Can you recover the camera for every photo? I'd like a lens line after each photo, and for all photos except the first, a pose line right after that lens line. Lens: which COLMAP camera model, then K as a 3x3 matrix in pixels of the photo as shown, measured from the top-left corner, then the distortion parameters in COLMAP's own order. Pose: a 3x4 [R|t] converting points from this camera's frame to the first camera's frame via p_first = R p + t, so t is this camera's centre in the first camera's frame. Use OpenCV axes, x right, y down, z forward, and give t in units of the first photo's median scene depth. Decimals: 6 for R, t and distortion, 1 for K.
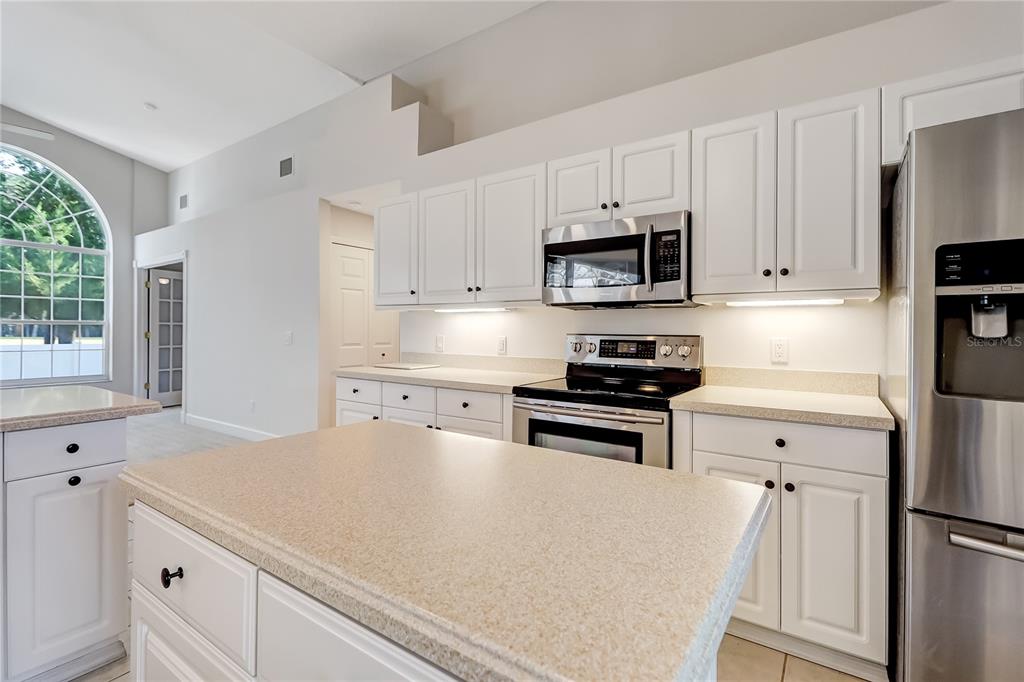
lens RADIAL K [[469.4, 0, 509.3], [0, 469.4, 330.4], [0, 0, 1]] dist [0.015033, -0.009129]
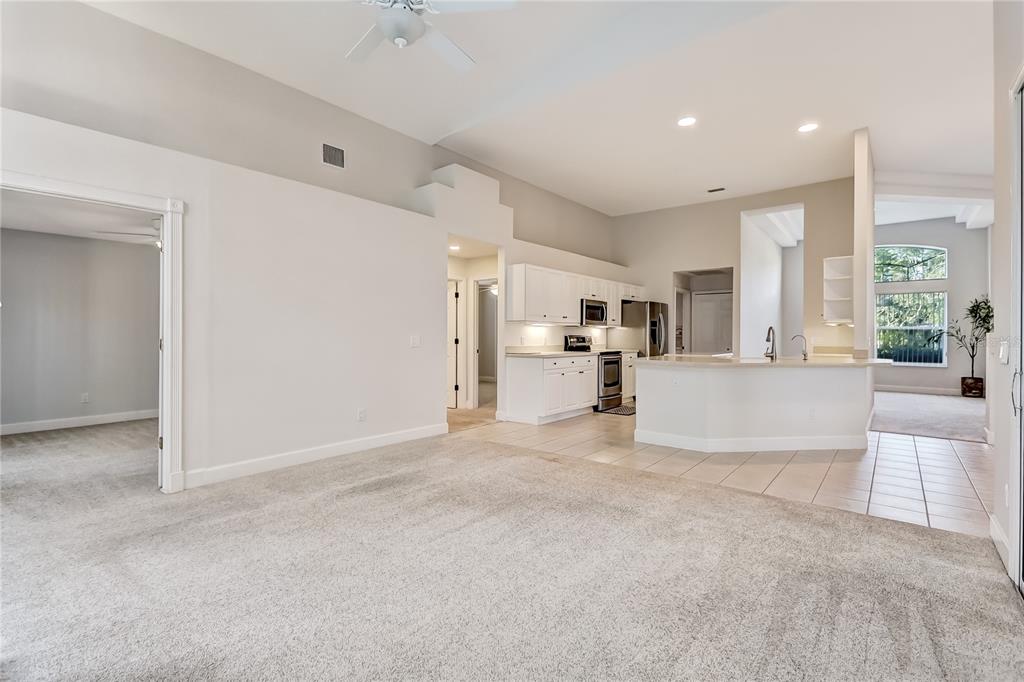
lens RADIAL K [[469.4, 0, 508.9], [0, 469.4, 334.0], [0, 0, 1]] dist [0.015033, -0.009129]
pose [[0.076999, -0.004773, 0.997020, -2.878098], [-0.000954, 0.999988, 0.004861, -0.013773], [-0.997031, -0.001325, 0.076994, 1.254777]]
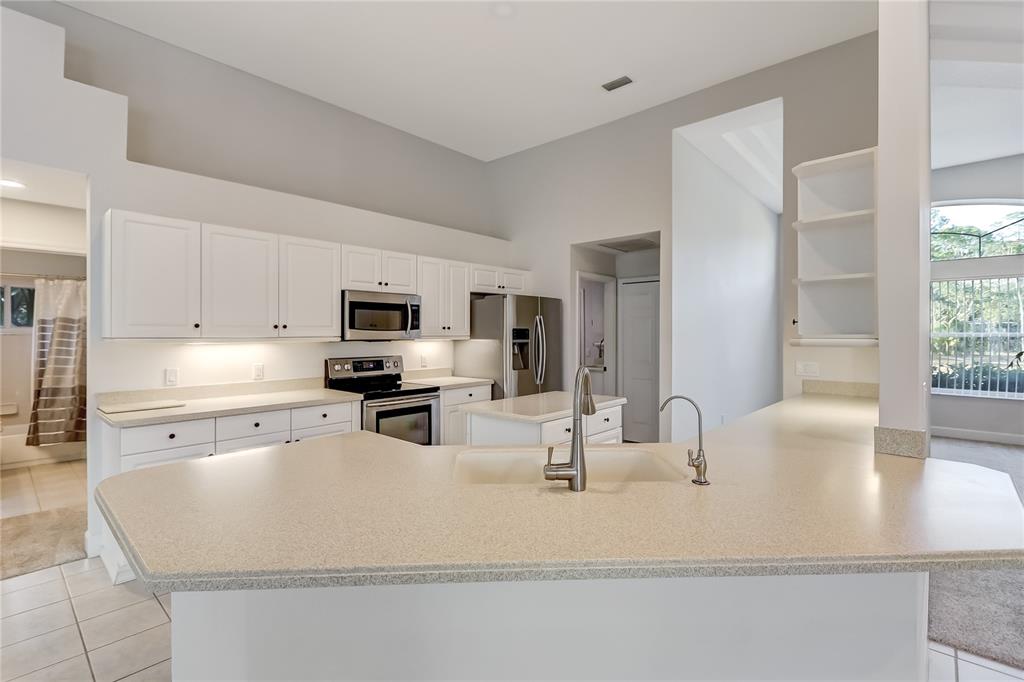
lens RADIAL K [[469.4, 0, 509.0], [0, 469.4, 331.7], [0, 0, 1]] dist [0.015033, -0.009129]
pose [[0.129542, -0.002699, 0.991570, -1.364313], [0.005350, 0.999984, 0.002023, -0.083538], [-0.991559, 0.005042, 0.129554, 0.295259]]
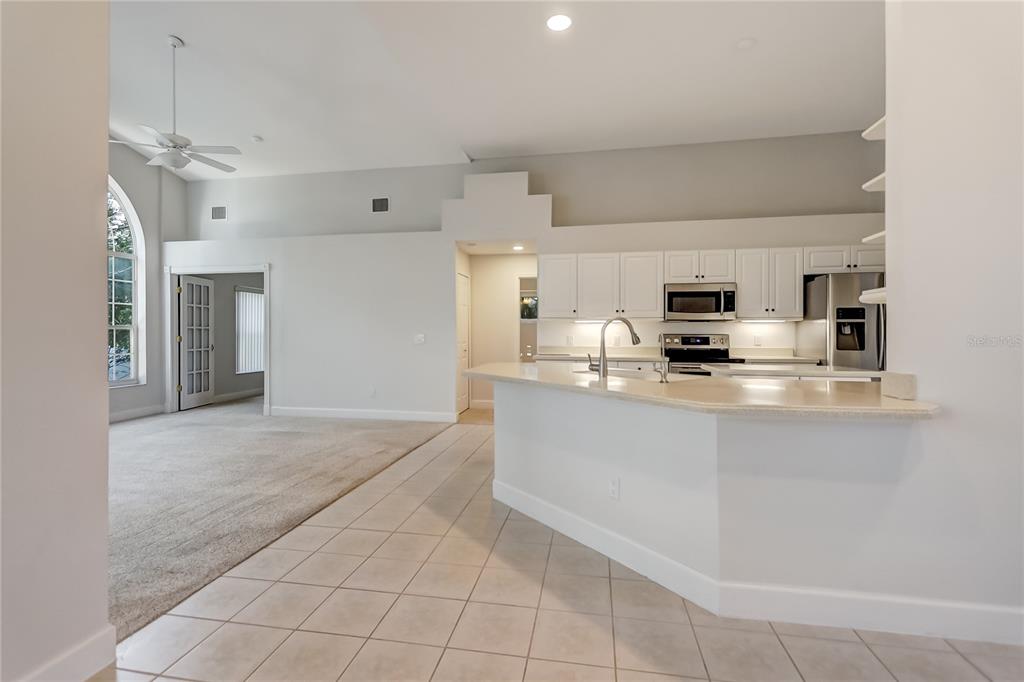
lens RADIAL K [[469.4, 0, 507.1], [0, 469.4, 333.9], [0, 0, 1]] dist [0.015033, -0.009129]
pose [[0.911630, -0.006112, 0.410968, -1.454623], [0.004922, 0.999980, 0.003954, -0.005127], [-0.410983, -0.001582, 0.911641, -0.627025]]
